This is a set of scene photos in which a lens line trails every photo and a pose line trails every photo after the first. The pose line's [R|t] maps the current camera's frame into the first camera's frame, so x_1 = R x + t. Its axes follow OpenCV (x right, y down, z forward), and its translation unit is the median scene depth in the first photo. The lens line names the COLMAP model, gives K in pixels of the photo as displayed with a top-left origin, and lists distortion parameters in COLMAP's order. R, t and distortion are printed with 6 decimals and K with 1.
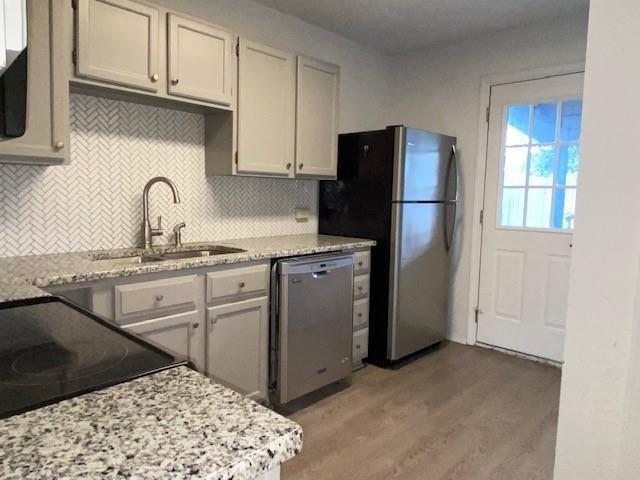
lens RADIAL K [[445.1, 0, 320.0], [0, 445.1, 240.0], [0, 0, 1]] dist [-0.004267, -0.001788]
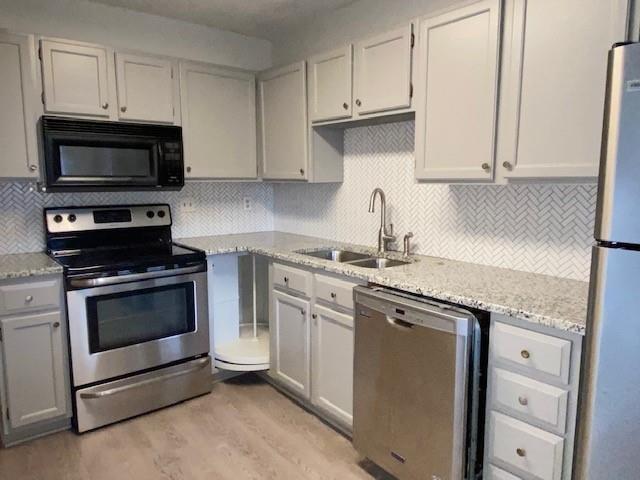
lens RADIAL K [[445.1, 0, 320.0], [0, 445.1, 240.0], [0, 0, 1]] dist [-0.004267, -0.001788]
pose [[-0.155306, 0.109799, -0.981746, 0.733123], [-0.111331, 0.985527, 0.127834, -0.134972], [0.981573, 0.129152, -0.140834, 1.001673]]
